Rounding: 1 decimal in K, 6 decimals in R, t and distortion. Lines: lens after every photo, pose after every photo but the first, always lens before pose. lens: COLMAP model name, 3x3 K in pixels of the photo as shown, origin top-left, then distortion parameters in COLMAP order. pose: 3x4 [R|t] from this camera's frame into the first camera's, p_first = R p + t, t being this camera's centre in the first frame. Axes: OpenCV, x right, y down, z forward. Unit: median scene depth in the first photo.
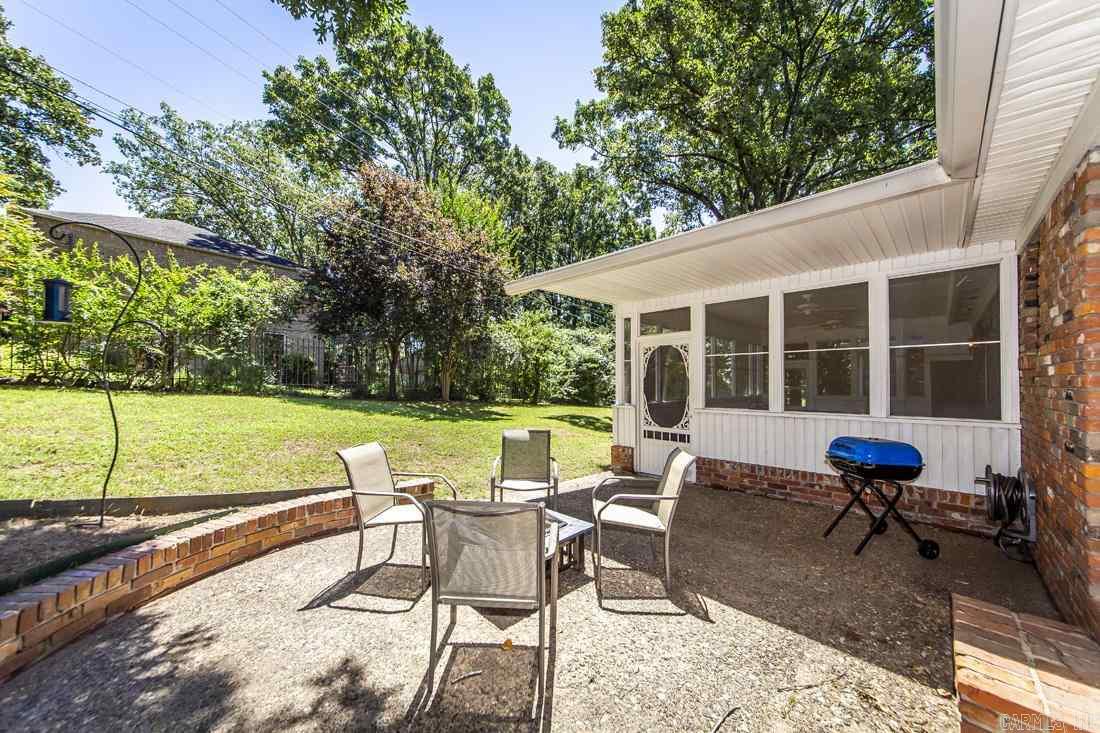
lens RADIAL K [[392.9, 0, 546.3], [0, 392.9, 360.1], [0, 0, 1]] dist [0.001721, 0.000018]
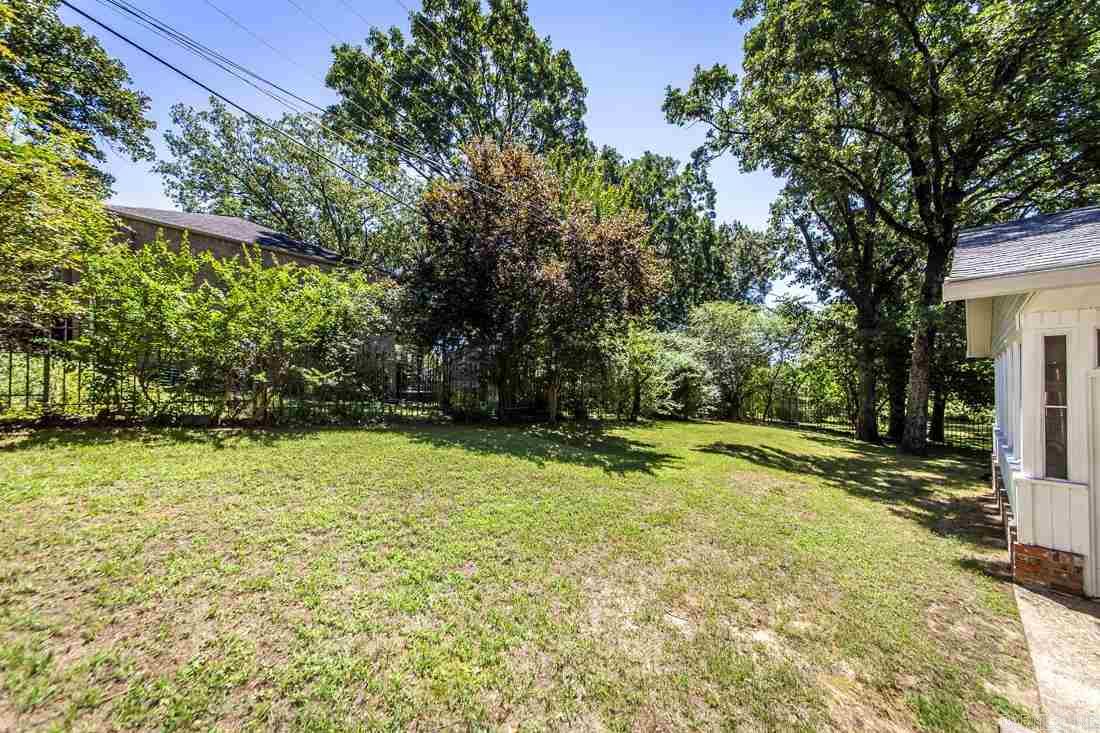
lens RADIAL K [[392.1, 0, 550.3], [0, 392.1, 363.4], [0, 0, 1]] dist [-0.000154, 0.000091]
pose [[0.999080, -0.000903, -0.042879, -0.173581], [0.001345, 0.999946, 0.010277, -0.024307], [0.042867, -0.010326, 0.999027, 0.119074]]
